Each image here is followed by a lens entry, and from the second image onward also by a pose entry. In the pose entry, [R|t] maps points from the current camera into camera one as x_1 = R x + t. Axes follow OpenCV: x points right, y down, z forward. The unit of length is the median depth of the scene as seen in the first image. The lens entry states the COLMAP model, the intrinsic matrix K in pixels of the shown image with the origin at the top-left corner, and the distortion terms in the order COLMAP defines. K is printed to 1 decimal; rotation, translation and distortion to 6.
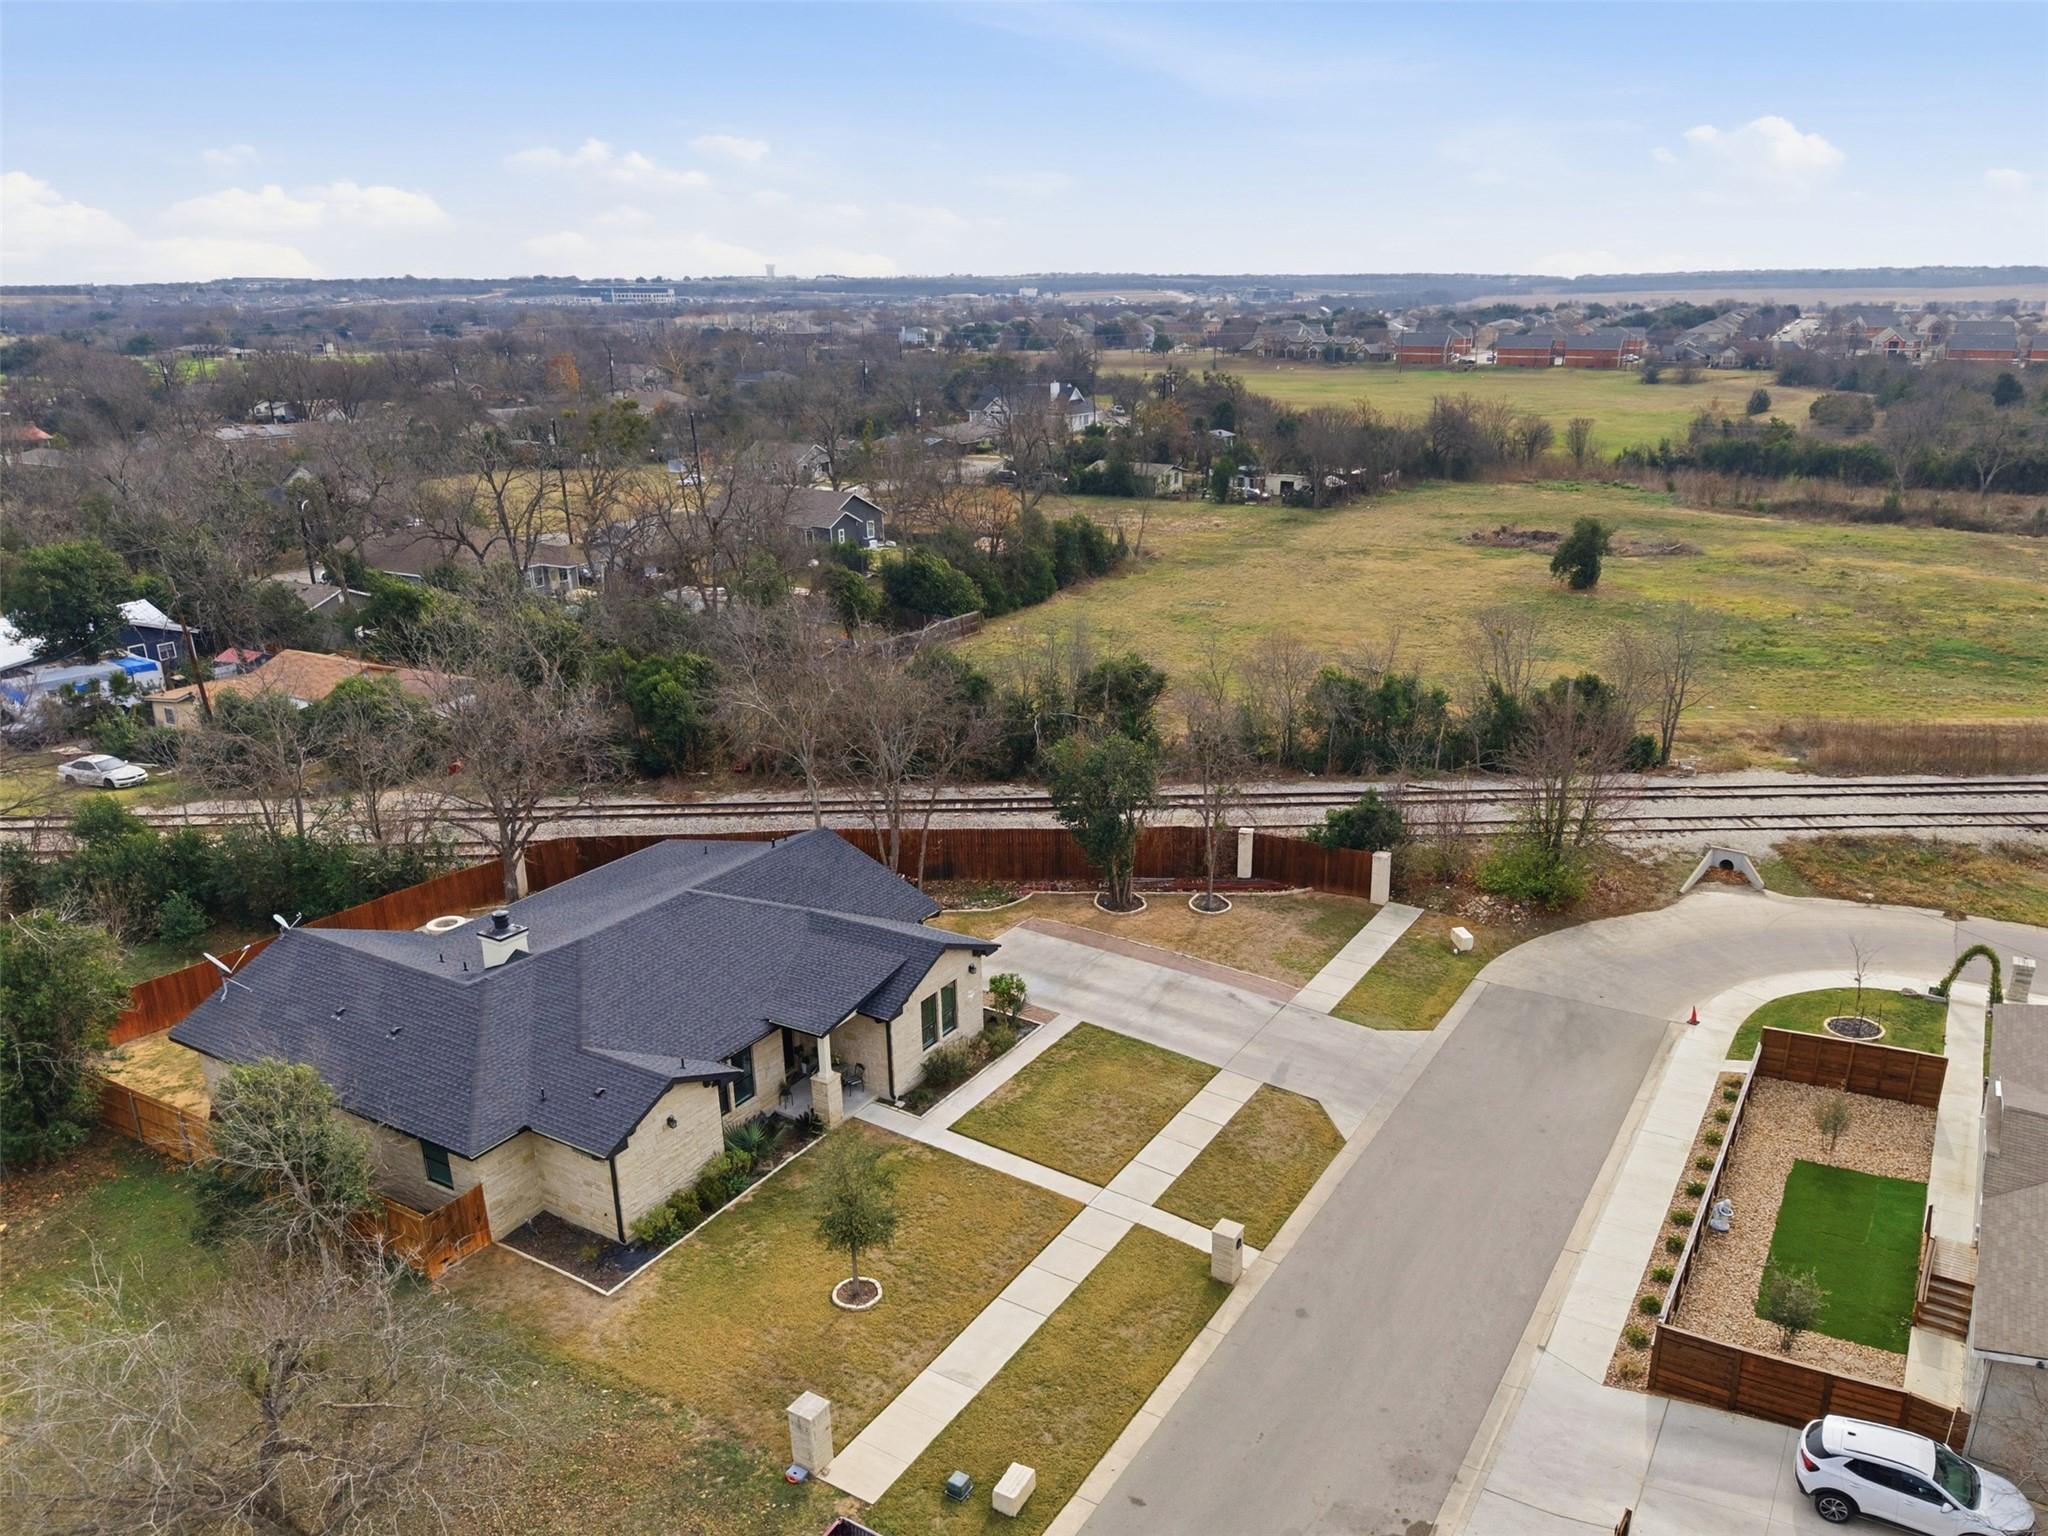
lens RADIAL K [[1437.9, 0, 1022.7], [0, 1437.9, 768.0], [0, 0, 1]] dist [0.001831, 0.002277]
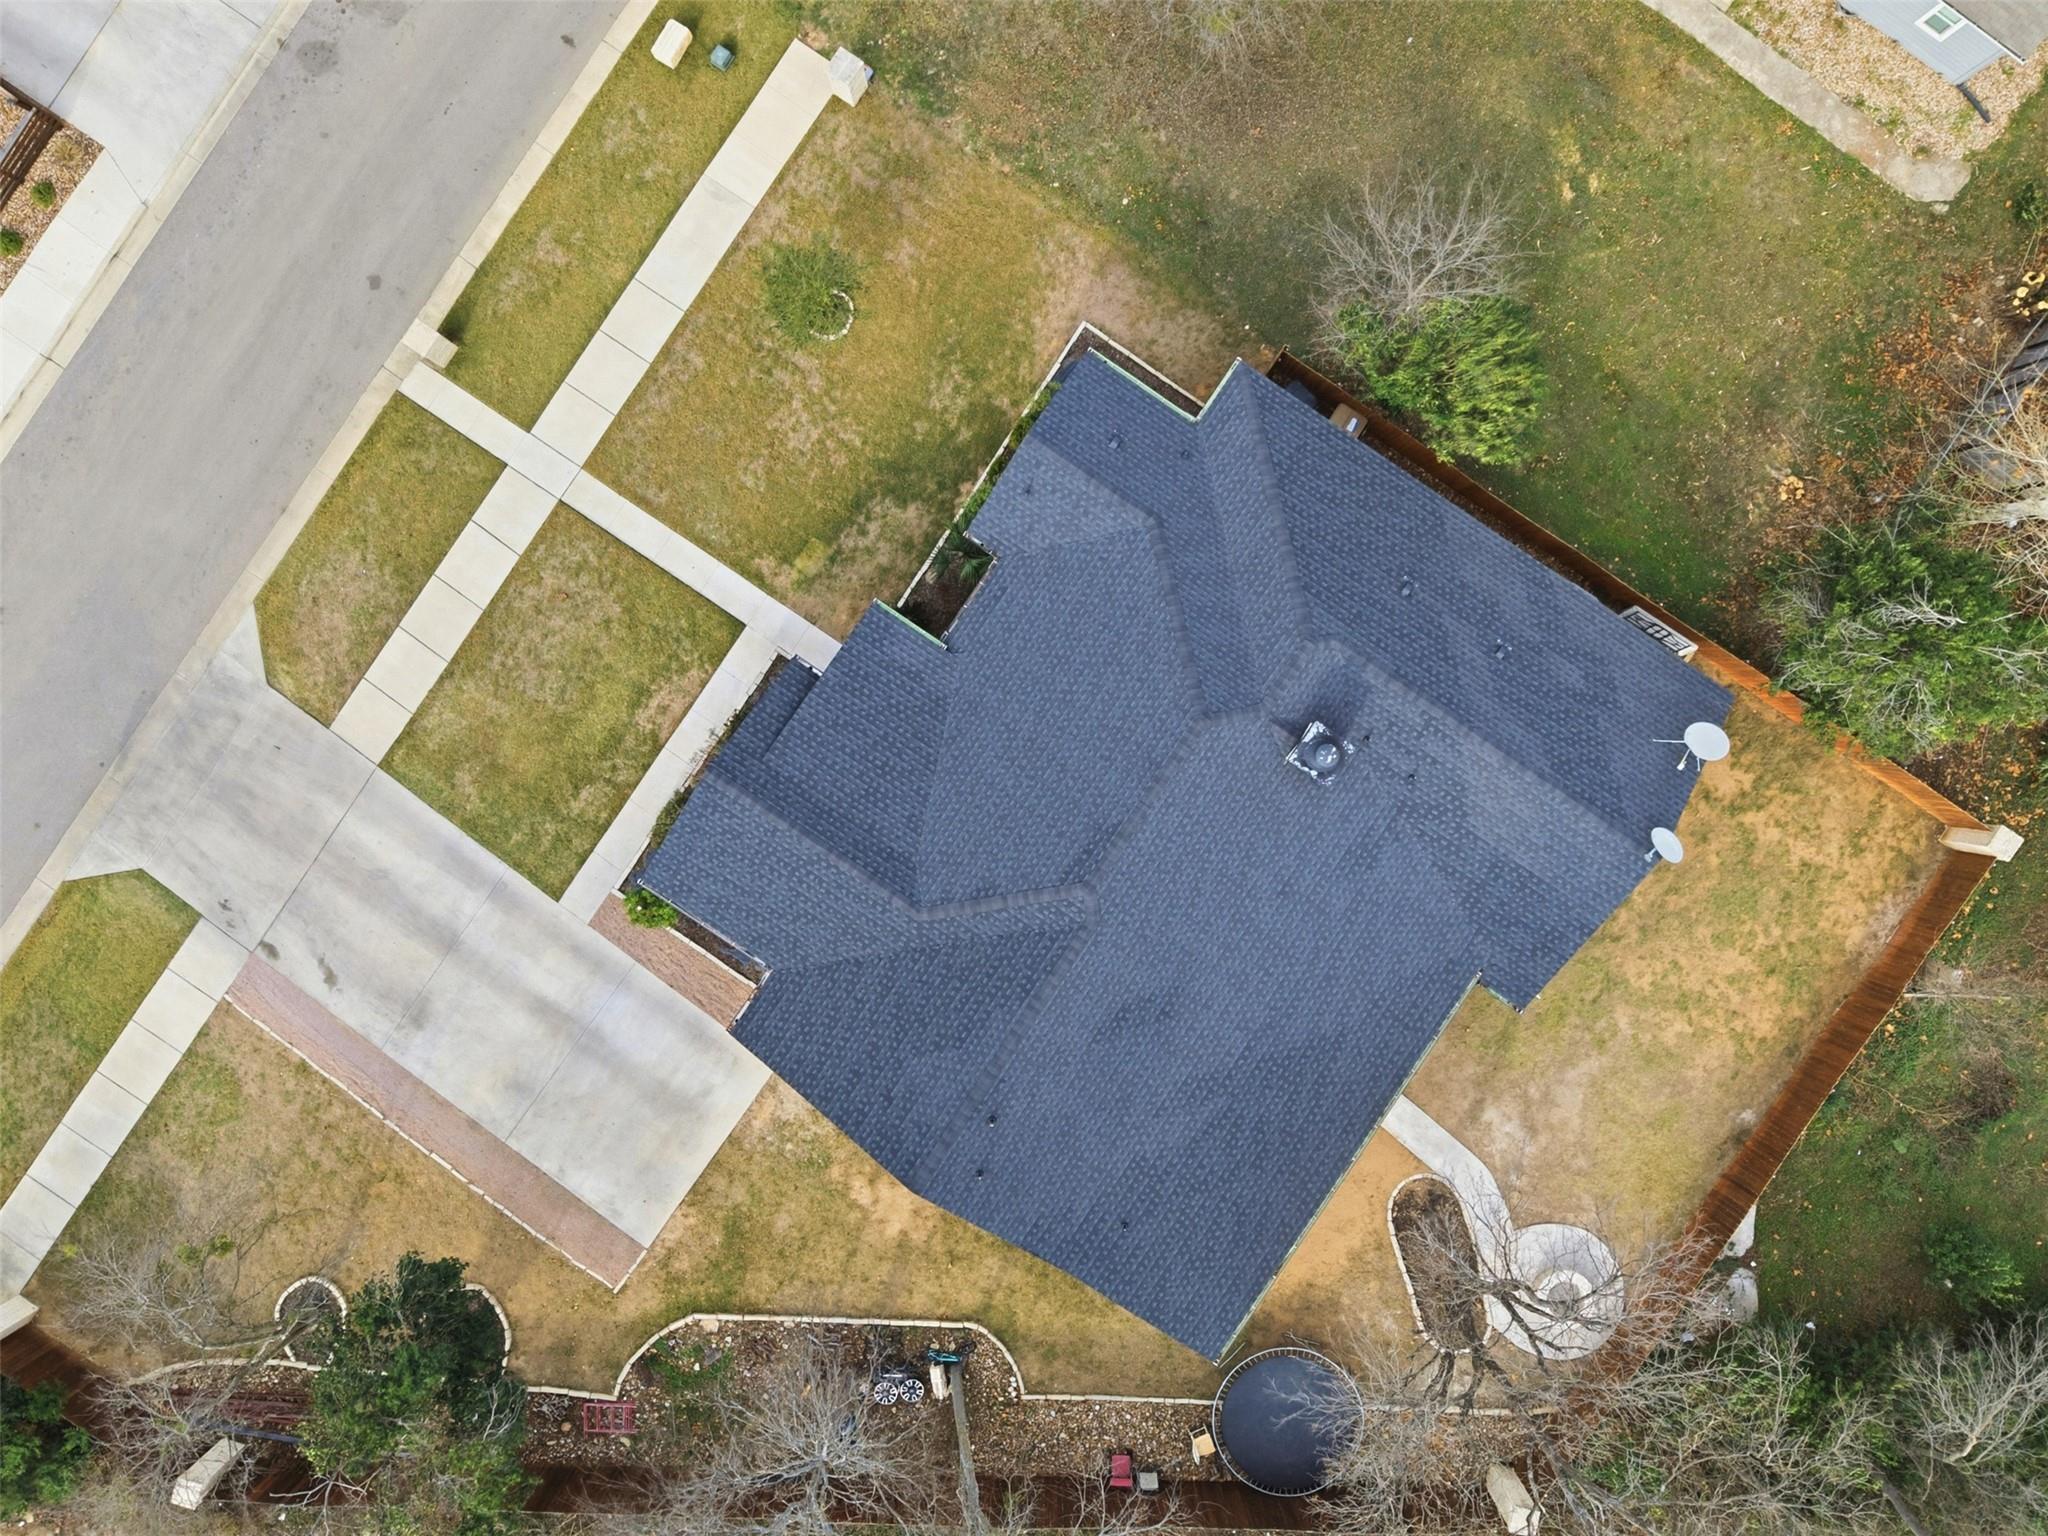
lens RADIAL K [[1437.9, 0, 1022.7], [0, 1437.9, 768.0], [0, 0, 1]] dist [0.001831, 0.002277]
pose [[-0.999425, -0.030474, -0.014850, -0.242704], [-0.004182, -0.323855, 0.946097, -0.658018], [-0.033641, 0.945616, 0.323542, 0.985900]]
